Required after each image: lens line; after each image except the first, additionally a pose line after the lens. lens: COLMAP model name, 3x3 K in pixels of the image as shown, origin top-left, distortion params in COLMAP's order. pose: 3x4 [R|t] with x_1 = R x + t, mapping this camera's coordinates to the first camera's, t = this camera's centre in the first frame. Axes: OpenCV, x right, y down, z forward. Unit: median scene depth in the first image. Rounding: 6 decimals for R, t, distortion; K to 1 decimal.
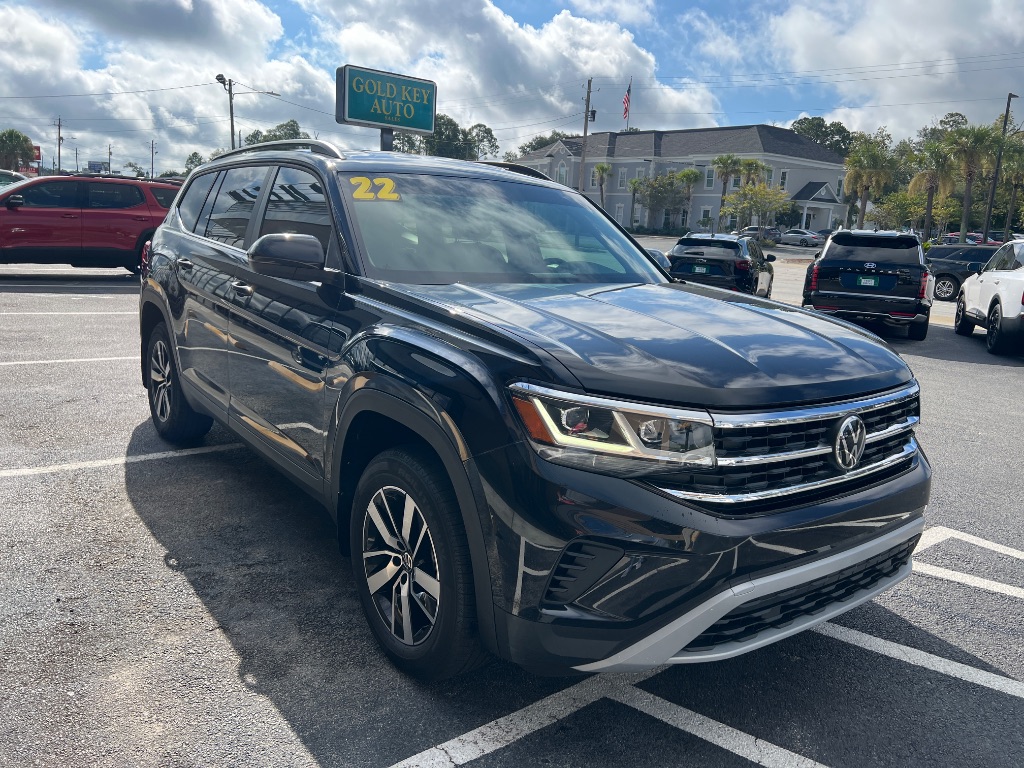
lens RADIAL K [[781.4, 0, 517.5], [0, 781.4, 388.0], [0, 0, 1]] dist [0.008857, 0.004468]
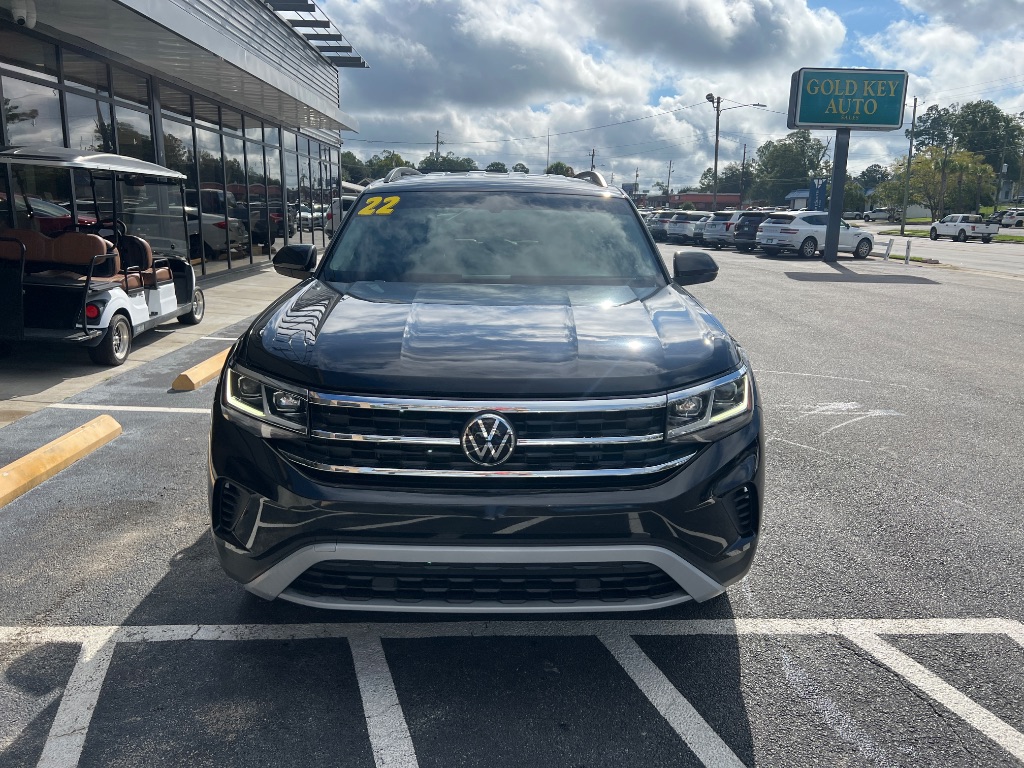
lens RADIAL K [[781.4, 0, 511.7], [0, 781.4, 377.8], [0, 0, 1]] dist [0.008857, 0.004468]
pose [[0.800729, 0.079229, -0.593764, 0.098252], [-0.093593, 0.995588, 0.006631, -0.001693], [0.591670, 0.050263, 0.804612, 0.020053]]
